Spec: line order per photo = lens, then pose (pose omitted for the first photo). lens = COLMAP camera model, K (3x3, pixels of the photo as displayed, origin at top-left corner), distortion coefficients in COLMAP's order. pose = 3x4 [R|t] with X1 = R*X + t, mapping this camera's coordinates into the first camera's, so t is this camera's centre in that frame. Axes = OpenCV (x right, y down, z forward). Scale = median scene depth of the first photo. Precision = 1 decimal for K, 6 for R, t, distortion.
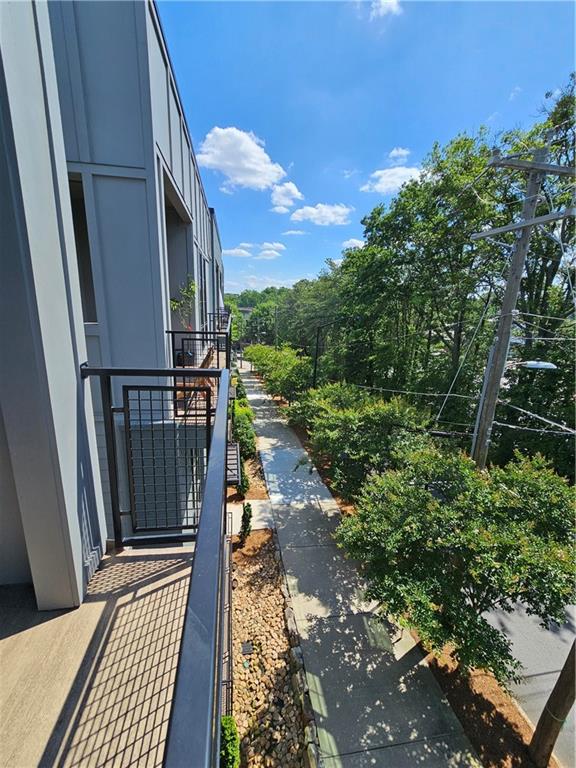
lens RADIAL K [[313.9, 0, 288.0], [0, 313.9, 384.0], [0, 0, 1]] dist [-0.000660, -0.000272]
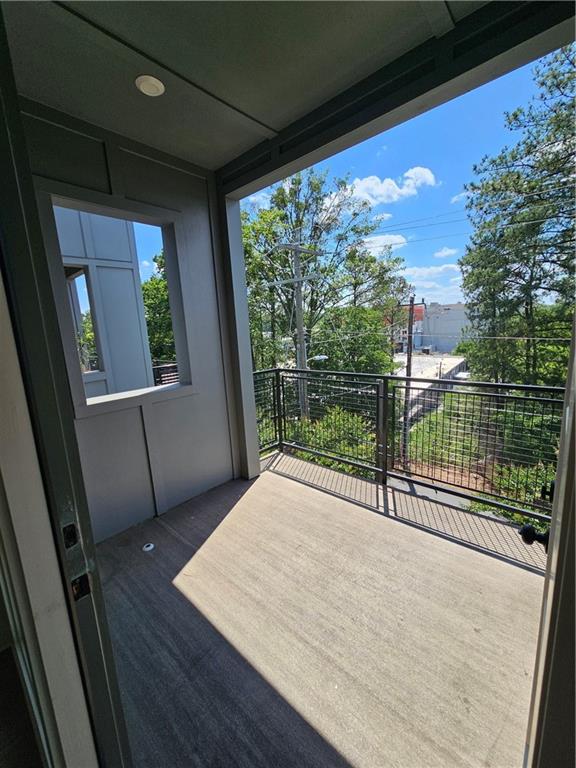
lens RADIAL K [[313.9, 0, 288.0], [0, 313.9, 384.0], [0, 0, 1]] dist [-0.000660, -0.000272]
pose [[0.774784, -0.200359, 0.599639, -0.469449], [0.242774, 0.970027, 0.010433, 0.021237], [-0.583756, 0.137494, 0.800203, -0.288130]]
